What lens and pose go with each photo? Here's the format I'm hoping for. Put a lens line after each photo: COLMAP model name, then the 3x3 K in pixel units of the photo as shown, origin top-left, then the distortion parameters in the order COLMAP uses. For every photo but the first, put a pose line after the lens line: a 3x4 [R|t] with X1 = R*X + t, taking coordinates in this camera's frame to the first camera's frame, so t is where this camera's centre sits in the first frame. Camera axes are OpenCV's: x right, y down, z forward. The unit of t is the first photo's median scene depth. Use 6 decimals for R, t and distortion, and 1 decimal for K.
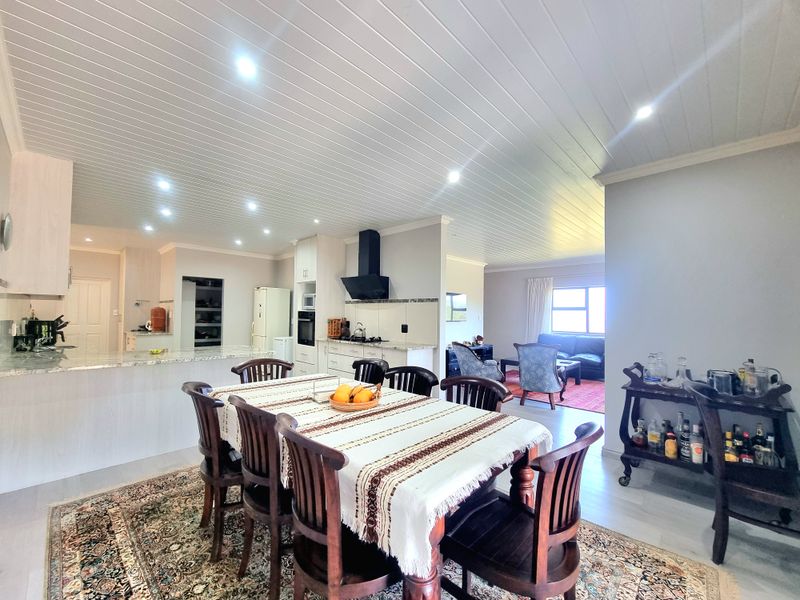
lens RADIAL K [[331.1, 0, 399.1], [0, 331.1, 303.0], [0, 0, 1]] dist [0.001098, 0.000059]
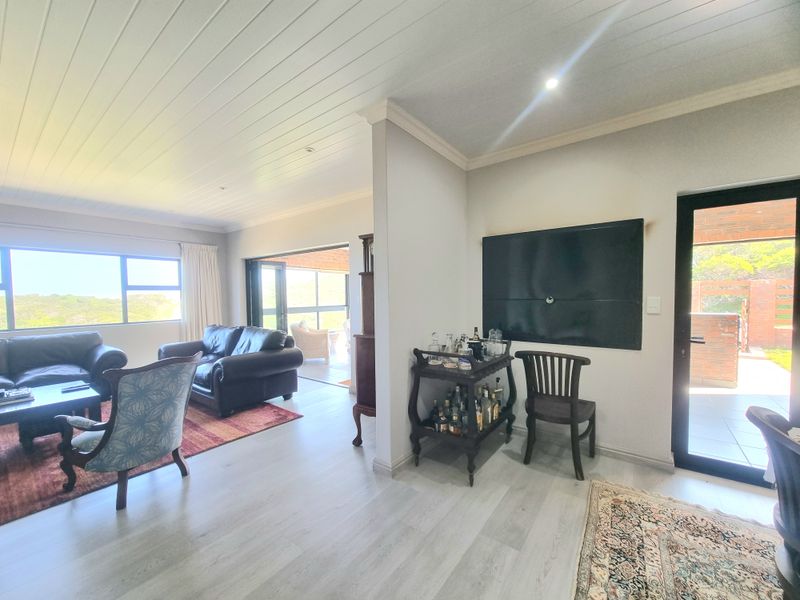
lens RADIAL K [[331.1, 0, 399.1], [0, 331.1, 303.0], [0, 0, 1]] dist [0.001098, 0.000059]
pose [[-0.116971, -0.032899, 0.992590, -0.192837], [-0.019109, 0.999341, 0.030871, 0.050655], [-0.992952, -0.015356, -0.117522, 1.545898]]
